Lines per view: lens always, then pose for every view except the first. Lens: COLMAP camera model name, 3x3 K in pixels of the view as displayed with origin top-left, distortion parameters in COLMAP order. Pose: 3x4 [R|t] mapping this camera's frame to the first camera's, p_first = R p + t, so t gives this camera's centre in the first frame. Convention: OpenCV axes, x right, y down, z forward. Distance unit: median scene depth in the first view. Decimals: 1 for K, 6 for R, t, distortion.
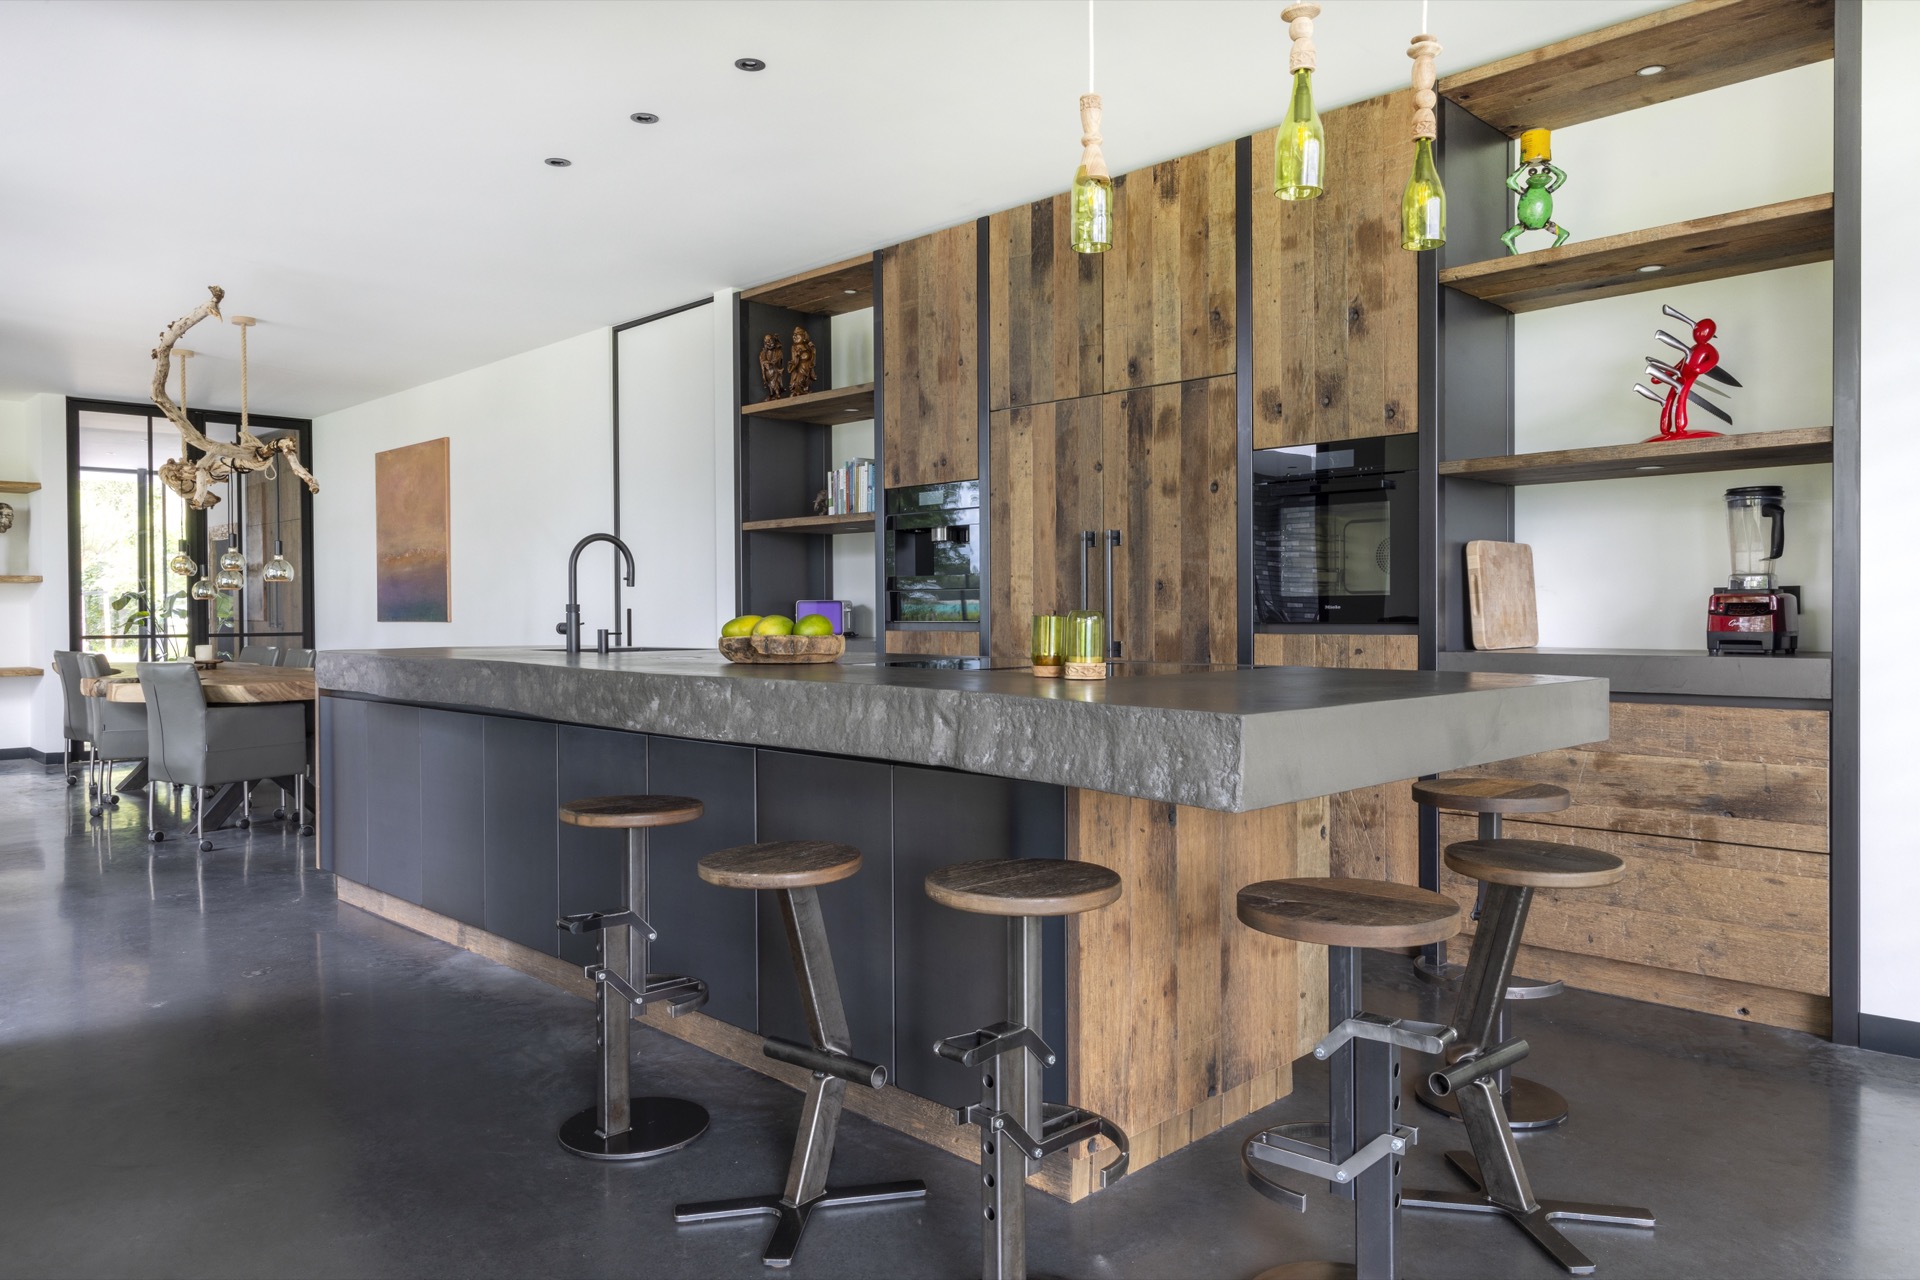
lens RADIAL K [[1301.0, 0, 958.6], [0, 1301.0, 630.5], [0, 0, 1]] dist [0.007209, 0.001884]
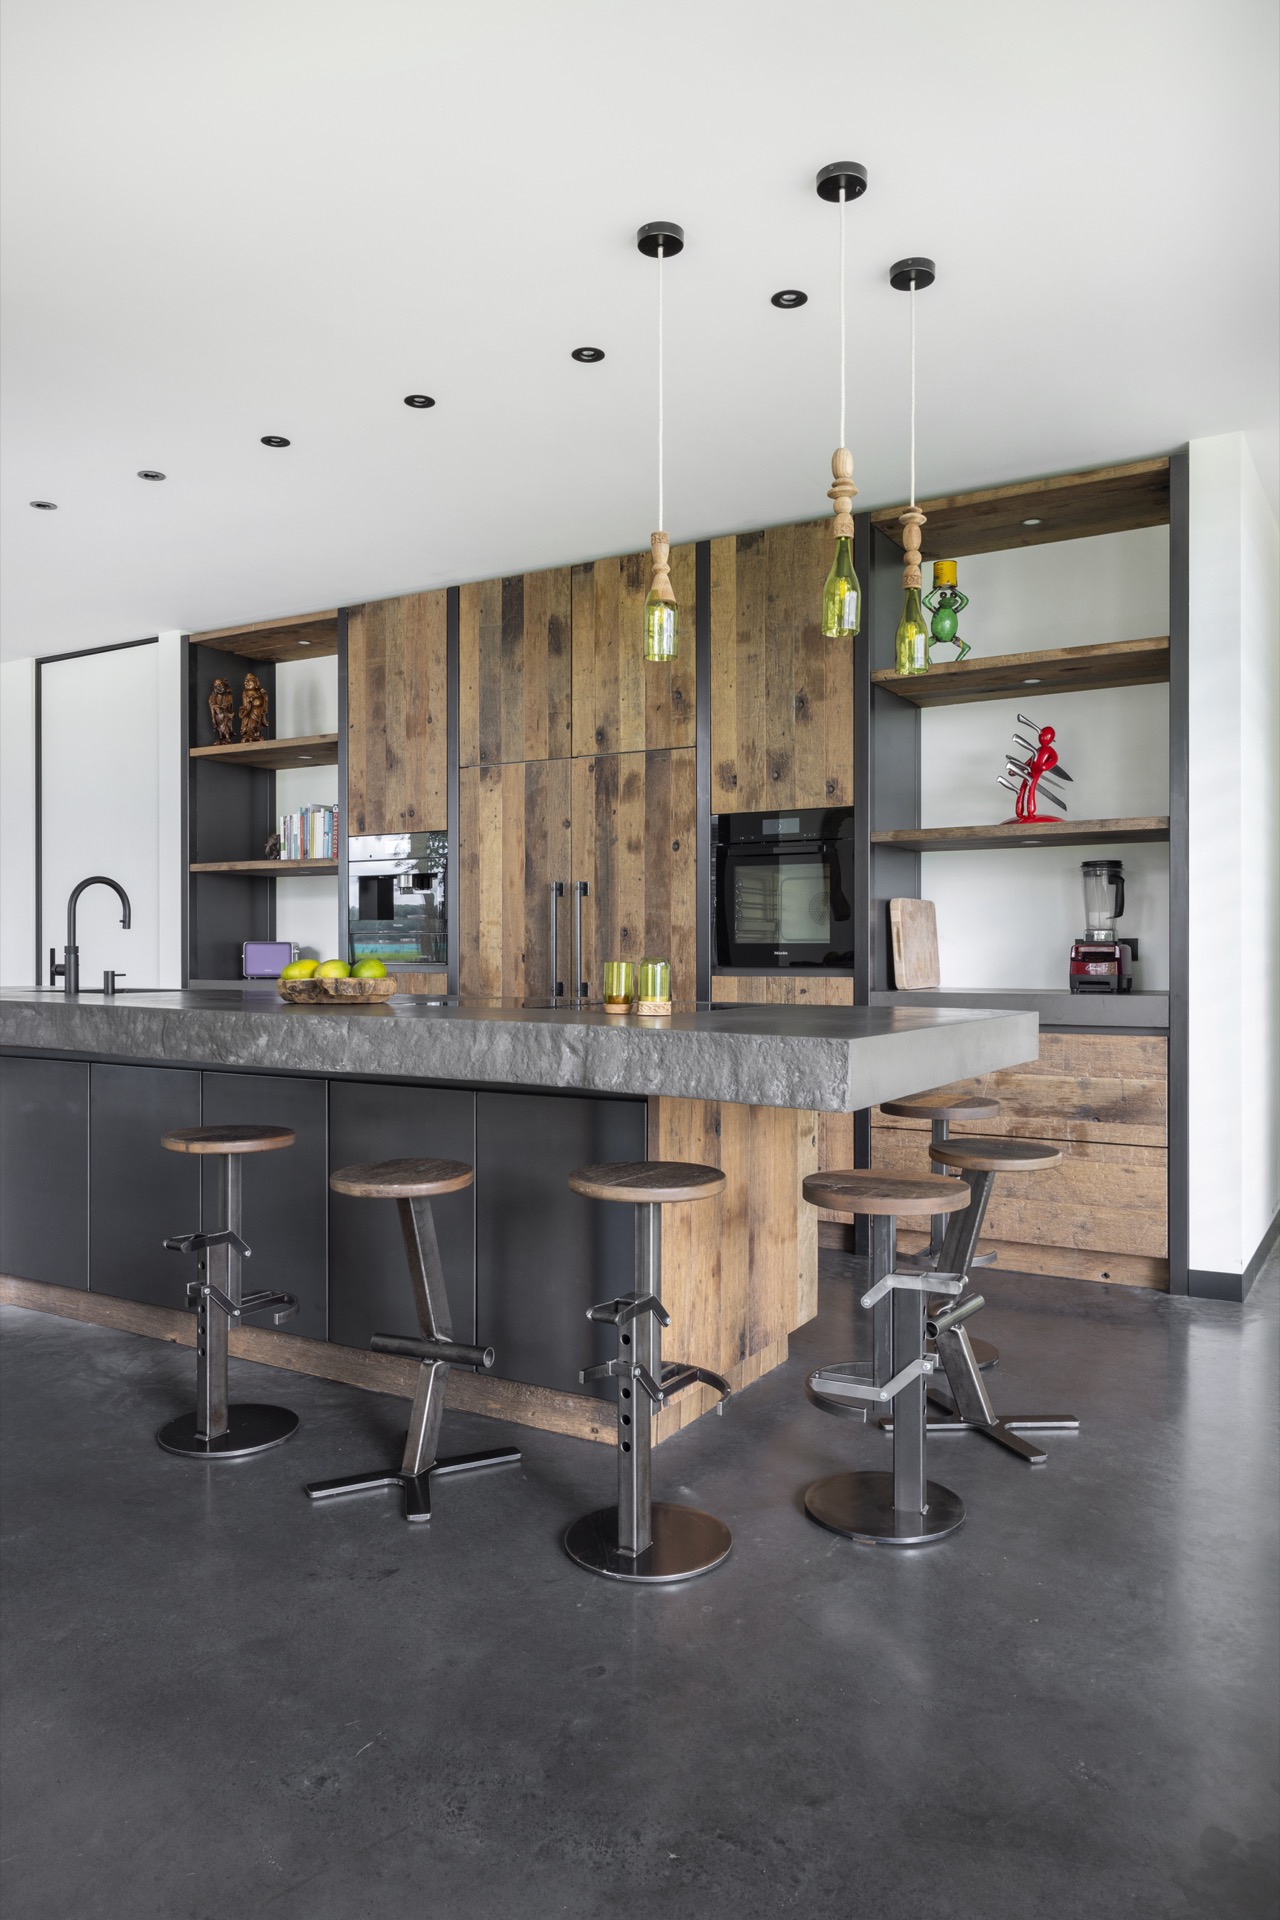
lens RADIAL K [[1301.0, 0, 635.4], [0, 1301.0, 959.1], [0, 0, 1]] dist [0.007209, 0.001884]
pose [[0.969328, 0.004202, 0.245734, -0.124439], [-0.002134, 0.999960, -0.008680, -0.002248], [-0.245760, 0.007890, 0.969299, -0.093135]]
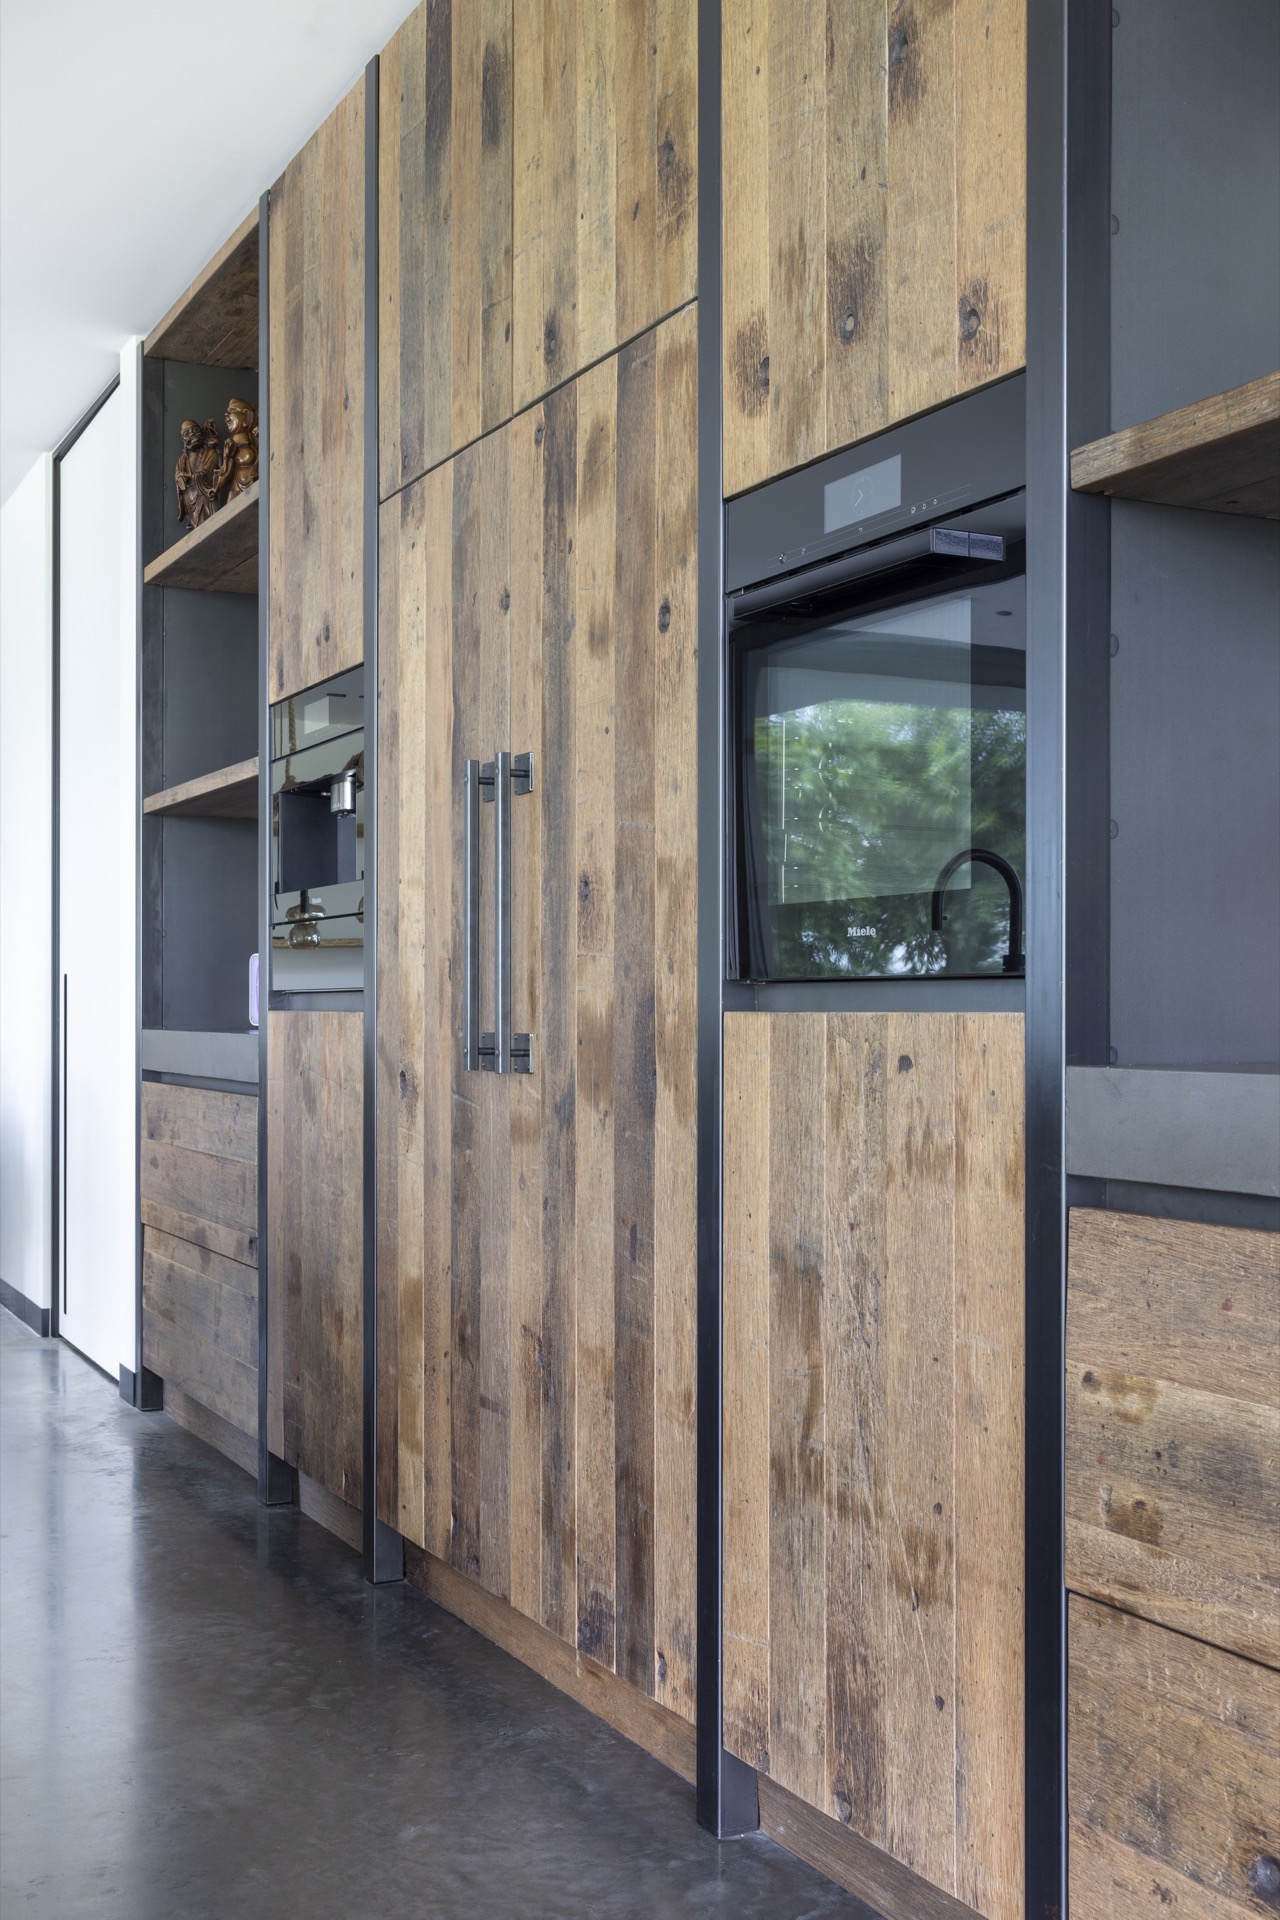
lens RADIAL K [[2017.0, 0, 656.1], [0, 2017.0, 1017.5], [0, 0, 1]] dist [0.000234, 0.000000]
pose [[0.957135, 0.008582, -0.289517, 0.391695], [-0.011608, 0.999894, -0.008735, 0.009689], [0.289411, 0.011722, 0.957133, 0.488818]]
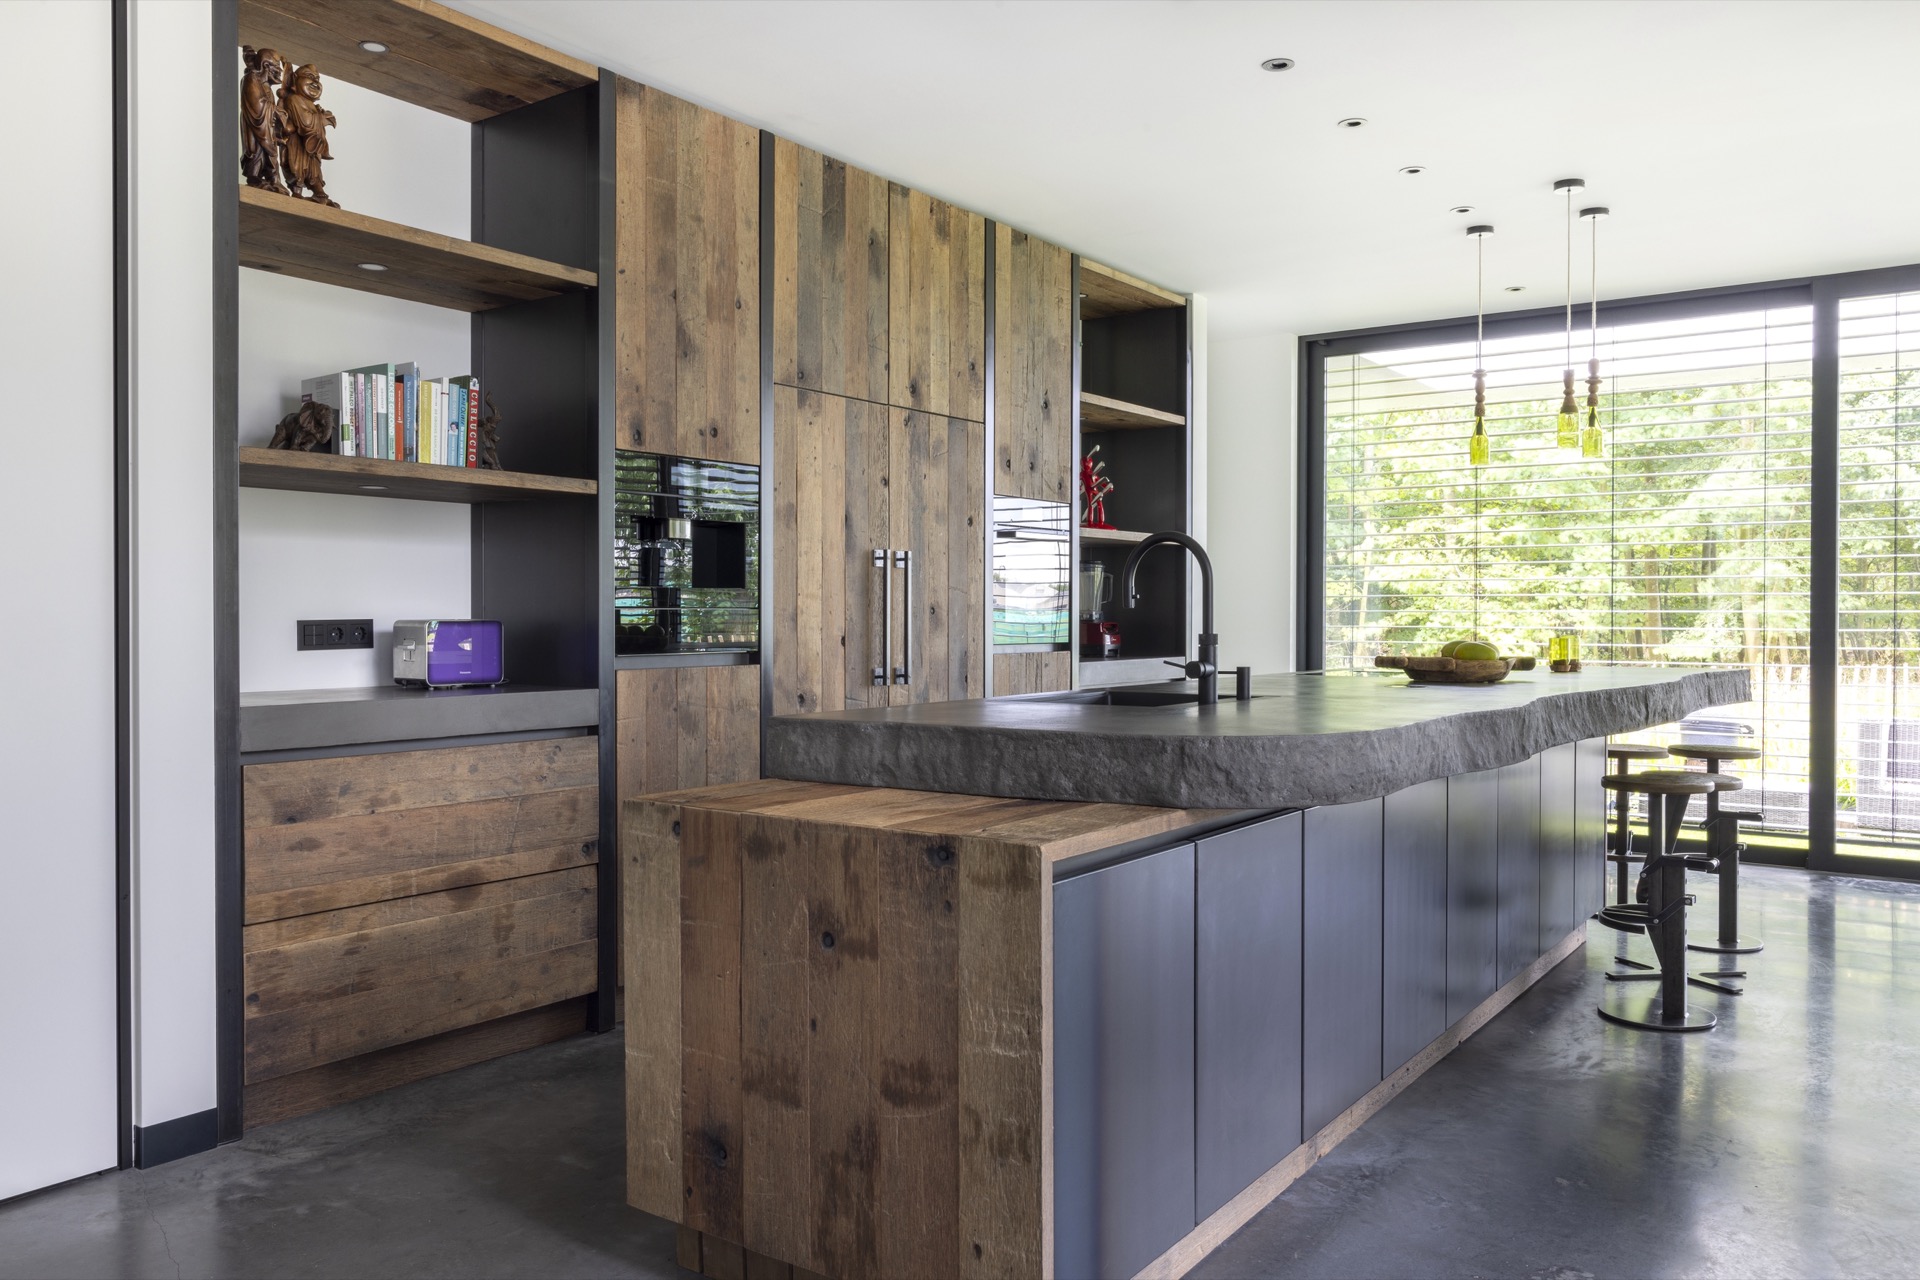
lens RADIAL K [[1467.6, 0, 969.1], [0, 1467.6, 630.0], [0, 0, 1]] dist [-0.029892, -0.004828]
pose [[-0.180137, -0.007168, 0.983615, -1.098401], [0.012518, 0.999876, 0.009579, -0.033775], [-0.983562, 0.014038, -0.180025, 1.325794]]
